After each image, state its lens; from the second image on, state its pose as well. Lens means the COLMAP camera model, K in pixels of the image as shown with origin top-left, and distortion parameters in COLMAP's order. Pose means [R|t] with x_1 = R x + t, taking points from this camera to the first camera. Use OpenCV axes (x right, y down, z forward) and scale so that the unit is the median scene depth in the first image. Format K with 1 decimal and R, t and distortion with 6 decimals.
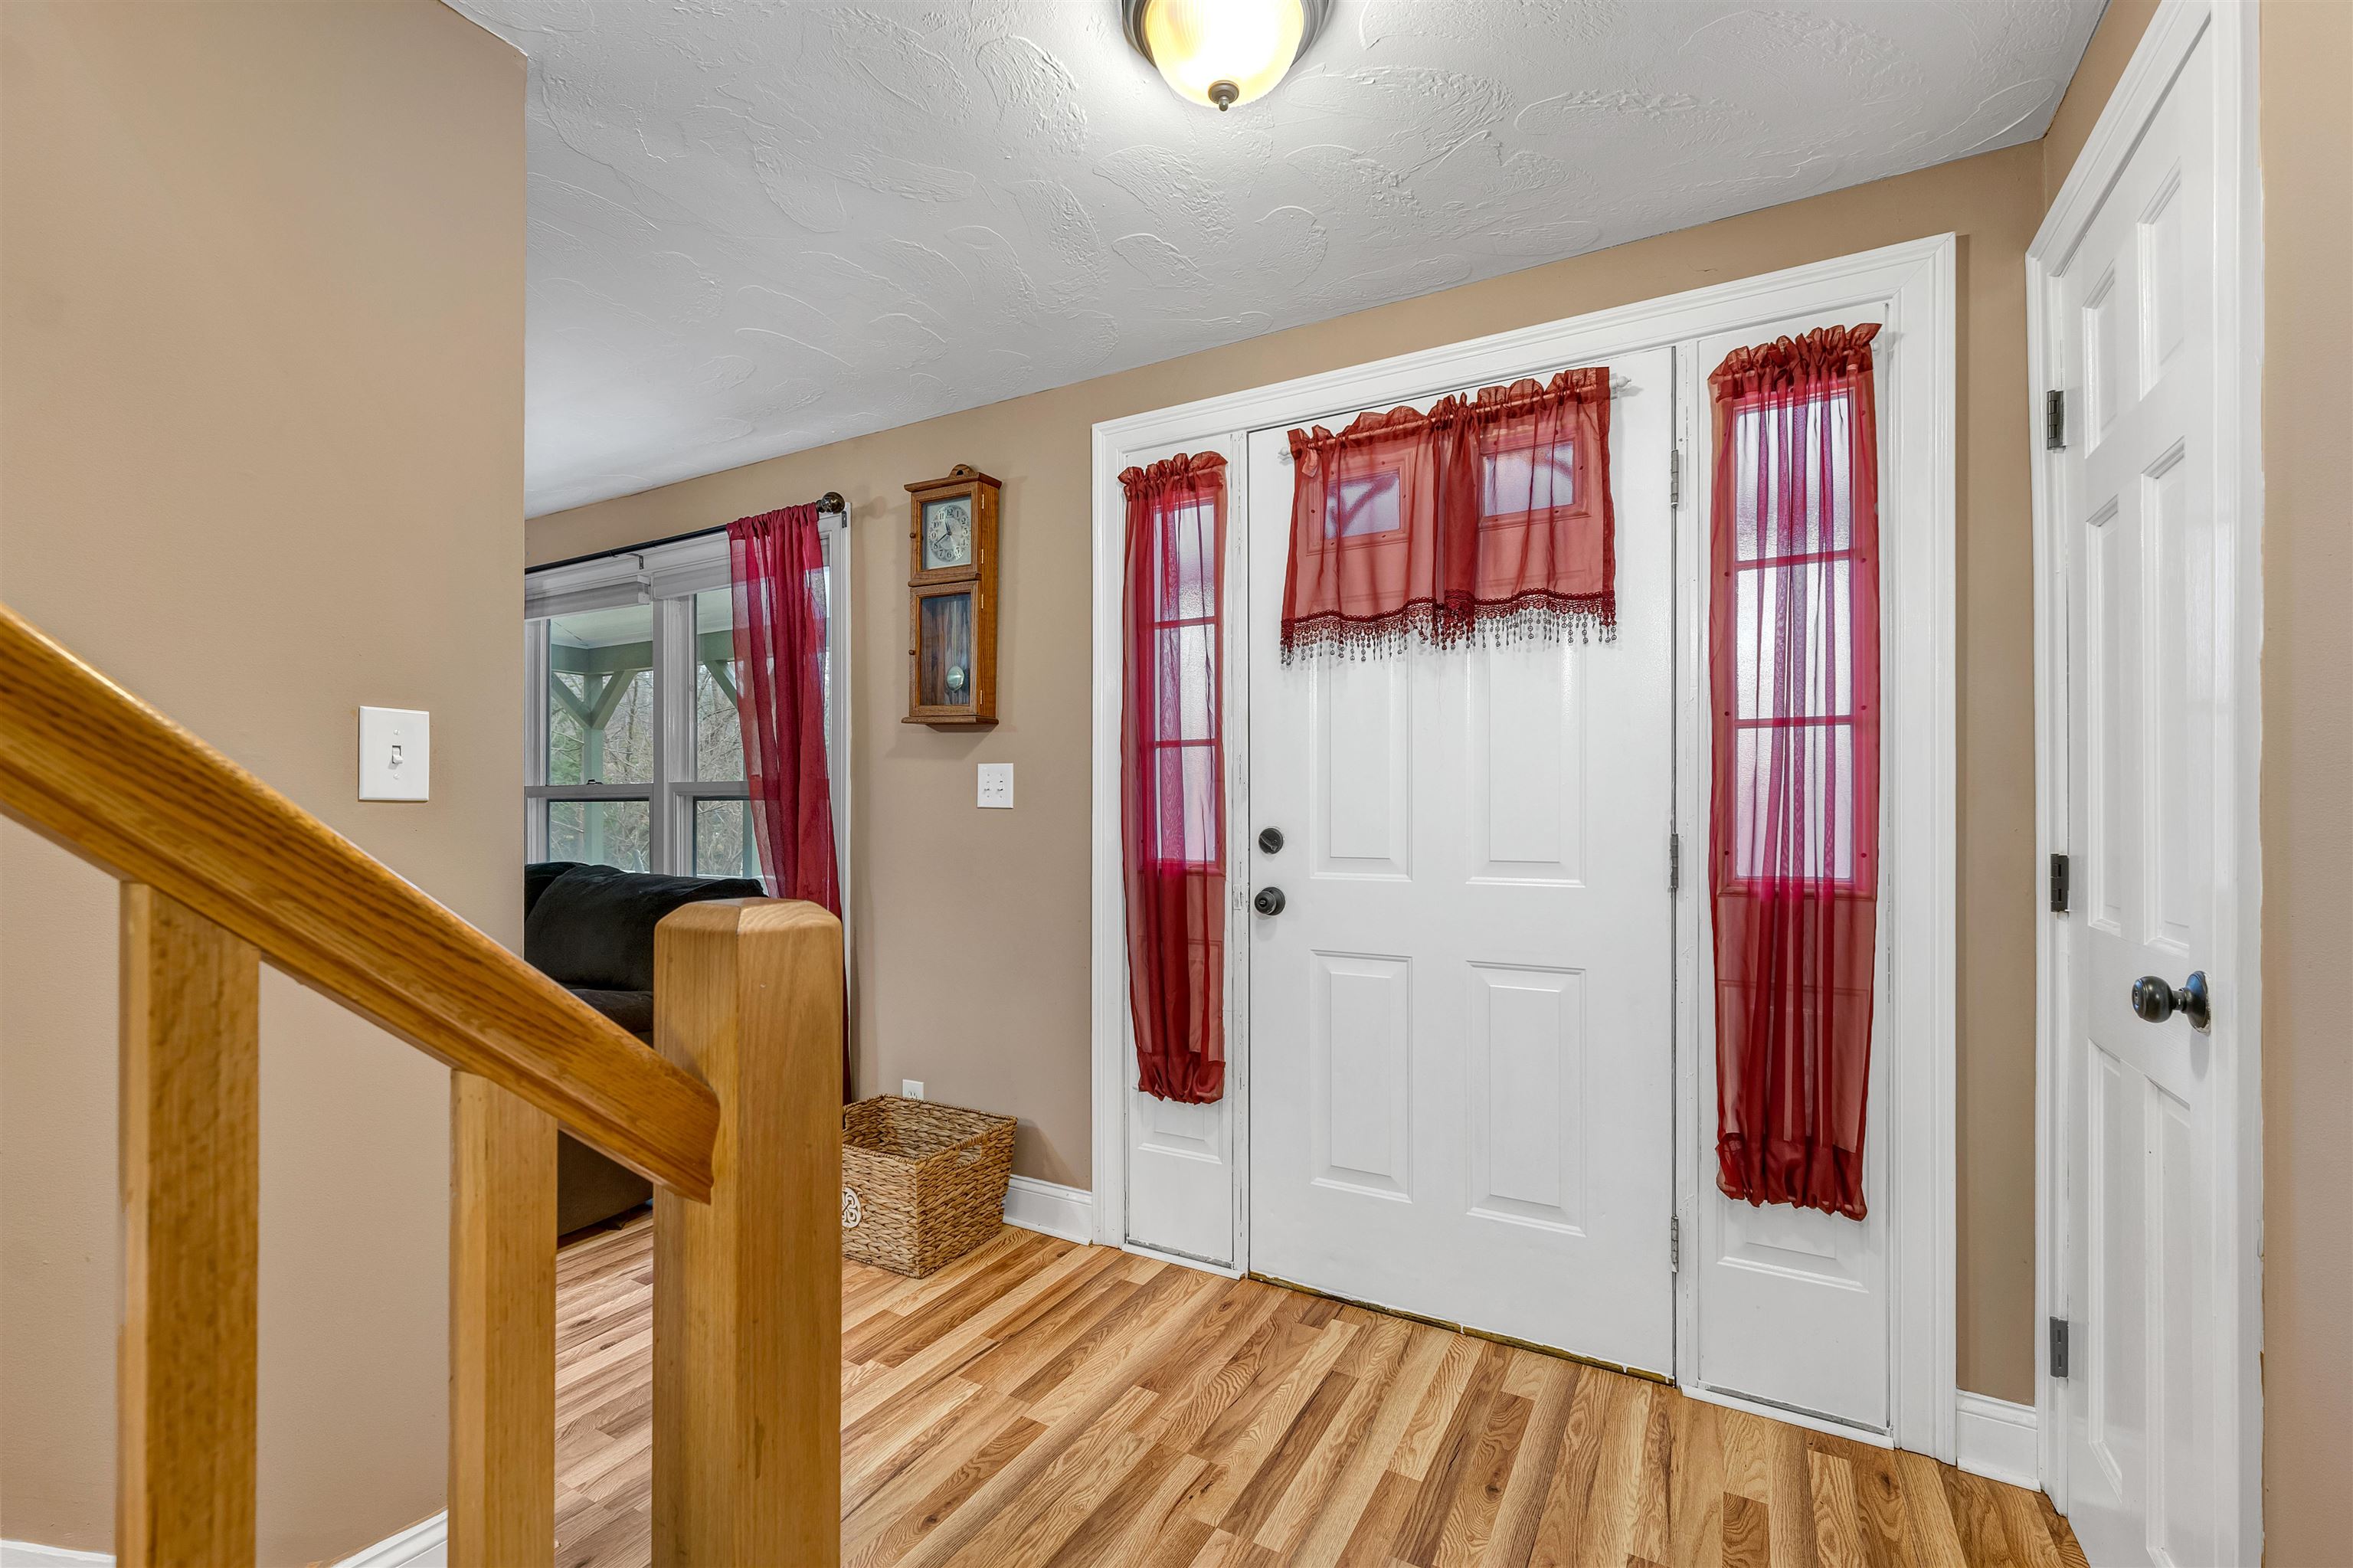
lens RADIAL K [[1011.8, 0, 1145.6], [0, 1011.8, 820.5], [0, 0, 1]] dist [-0.001463, -0.000535]
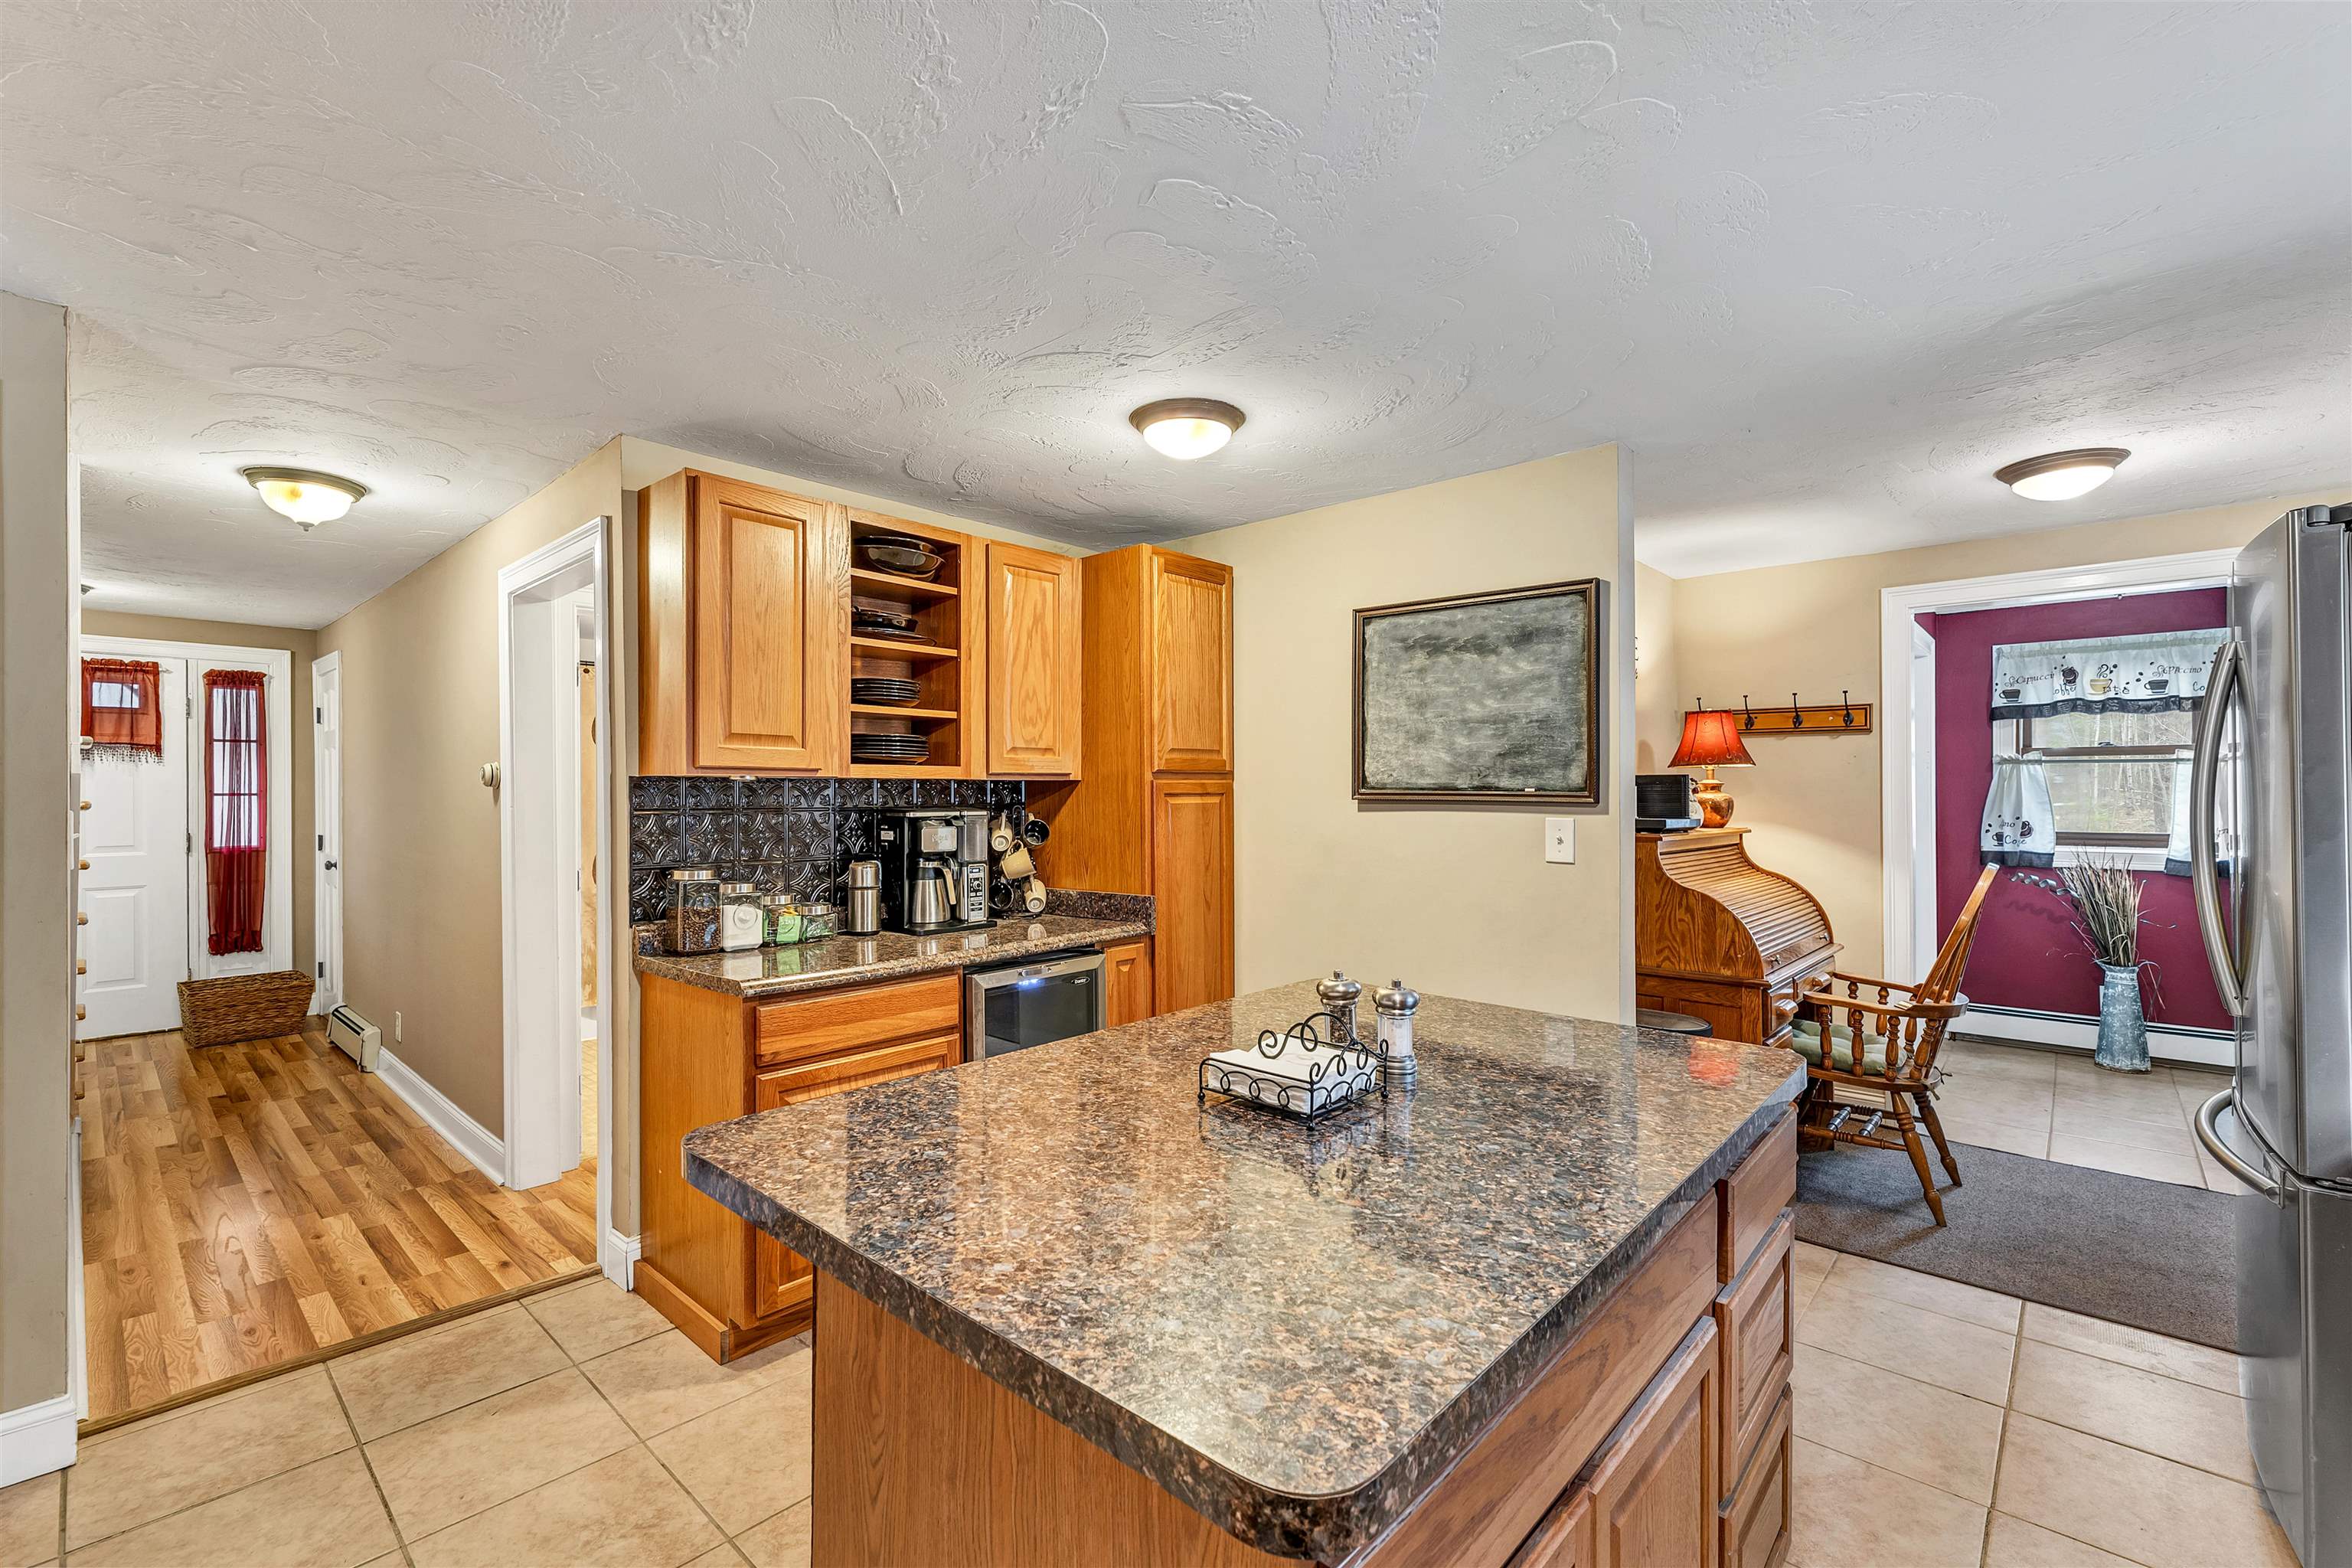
lens RADIAL K [[1011.3, 0, 1164.5], [0, 1011.3, 792.0], [0, 0, 1]] dist [-0.001463, -0.000535]
pose [[0.221653, 0.002730, 0.975122, -1.659789], [0.010747, 0.999929, -0.005242, -0.058477], [-0.975066, 0.011642, 0.221607, -2.336086]]
